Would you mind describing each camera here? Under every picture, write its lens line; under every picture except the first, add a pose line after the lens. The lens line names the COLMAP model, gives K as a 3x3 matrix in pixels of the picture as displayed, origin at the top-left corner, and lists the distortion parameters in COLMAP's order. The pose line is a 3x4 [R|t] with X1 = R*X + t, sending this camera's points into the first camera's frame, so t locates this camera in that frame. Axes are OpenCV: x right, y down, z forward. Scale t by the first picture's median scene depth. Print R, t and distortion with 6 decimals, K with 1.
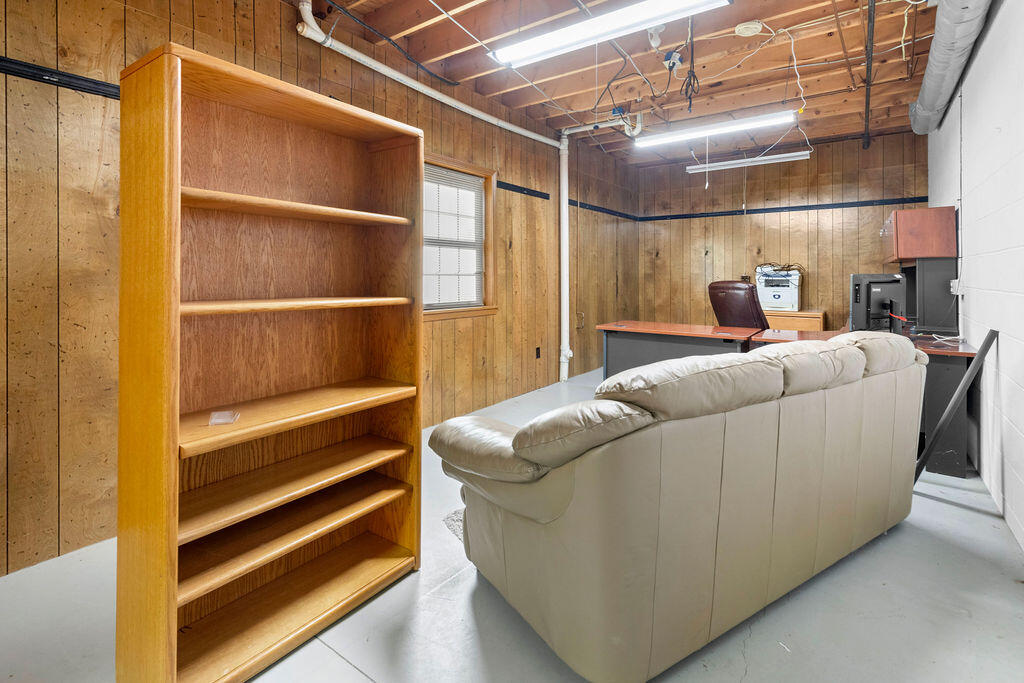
lens RADIAL K [[478.0, 0, 515.6], [0, 478.0, 274.2], [0, 0, 1]] dist [0.010471, -0.004172]
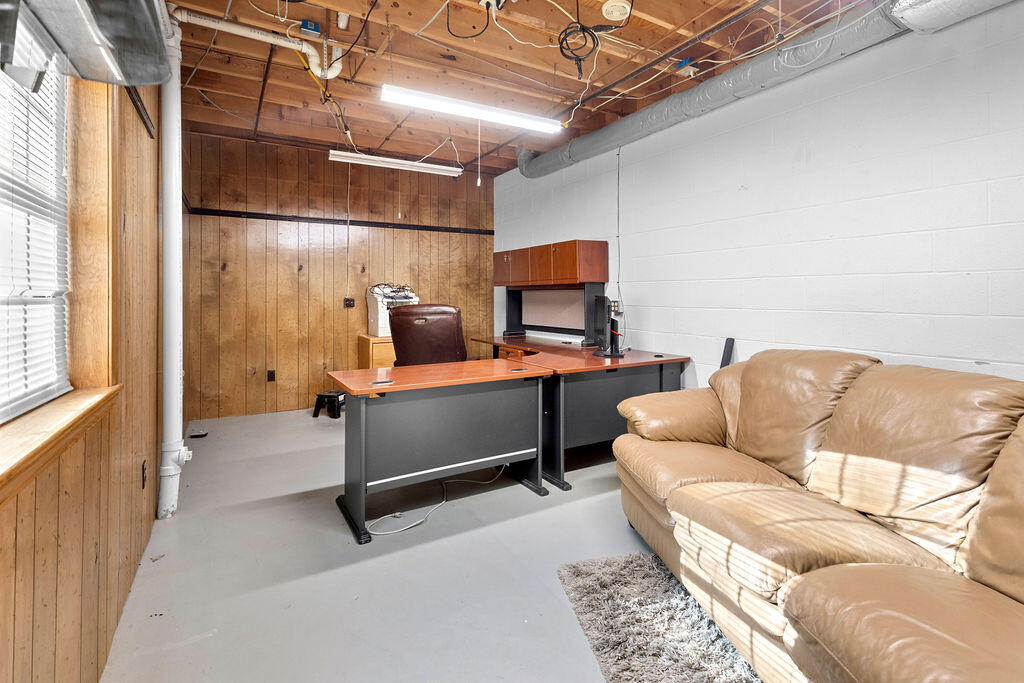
lens RADIAL K [[478.0, 0, 504.1], [0, 478.0, 292.3], [0, 0, 1]] dist [0.010471, -0.004172]
pose [[0.409878, 0.003537, 0.912133, -0.205575], [0.001651, 0.999988, -0.004620, -0.002174], [-0.912139, 0.003400, 0.409868, 0.460473]]
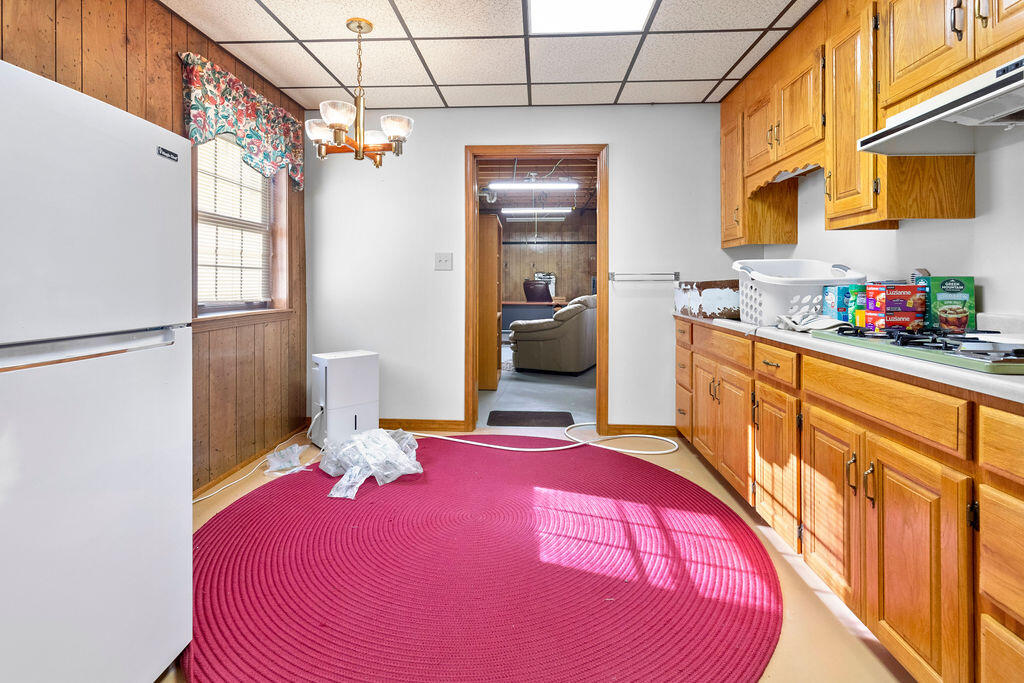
lens RADIAL K [[478.0, 0, 506.1], [0, 478.0, 279.9], [0, 0, 1]] dist [0.010471, -0.004172]
pose [[0.838763, 0.003578, 0.544485, -0.630655], [0.001770, 0.999955, -0.009298, 0.027588], [-0.544494, 0.008762, 0.838719, -0.512241]]
